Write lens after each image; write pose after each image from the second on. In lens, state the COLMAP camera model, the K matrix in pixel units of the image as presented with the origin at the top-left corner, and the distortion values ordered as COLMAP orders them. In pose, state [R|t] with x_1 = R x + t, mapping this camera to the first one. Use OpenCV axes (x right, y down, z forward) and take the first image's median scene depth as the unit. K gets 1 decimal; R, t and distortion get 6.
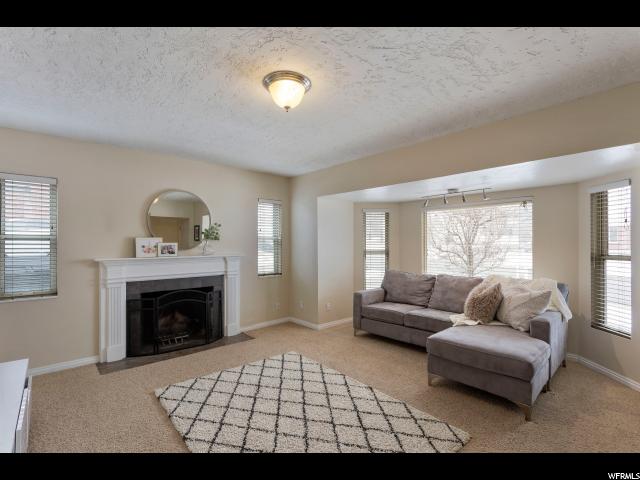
lens RADIAL K [[304.1, 0, 322.7], [0, 304.1, 242.8], [0, 0, 1]] dist [-0.000149, 0.000674]
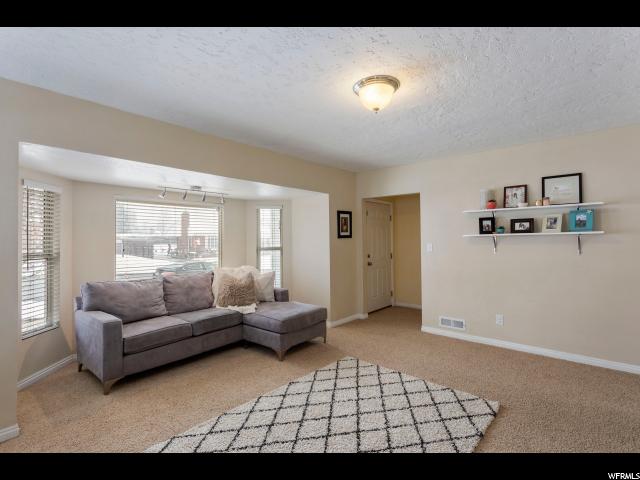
lens RADIAL K [[304.1, 0, 320.0], [0, 304.1, 233.9], [0, 0, 1]] dist [-0.000149, 0.000674]
pose [[-0.110155, 0.020674, 0.993699, -0.671732], [0.006533, 0.999777, -0.020076, 0.001523], [-0.993893, 0.004281, -0.110266, 0.782790]]
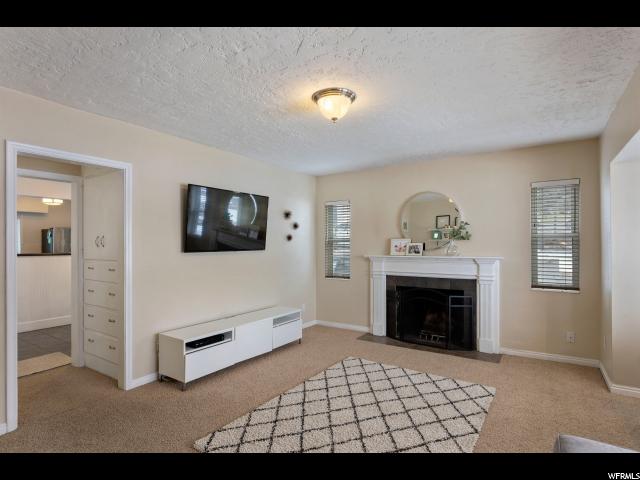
lens RADIAL K [[345.2, 0, 315.4], [0, 345.2, 244.4], [0, 0, 1]] dist [-0.000355, 0.000788]
pose [[0.241441, 0.002450, -0.970412, 0.635519], [0.004268, 0.999984, 0.003587, -0.001579], [0.970406, -0.005008, 0.241427, 0.379014]]
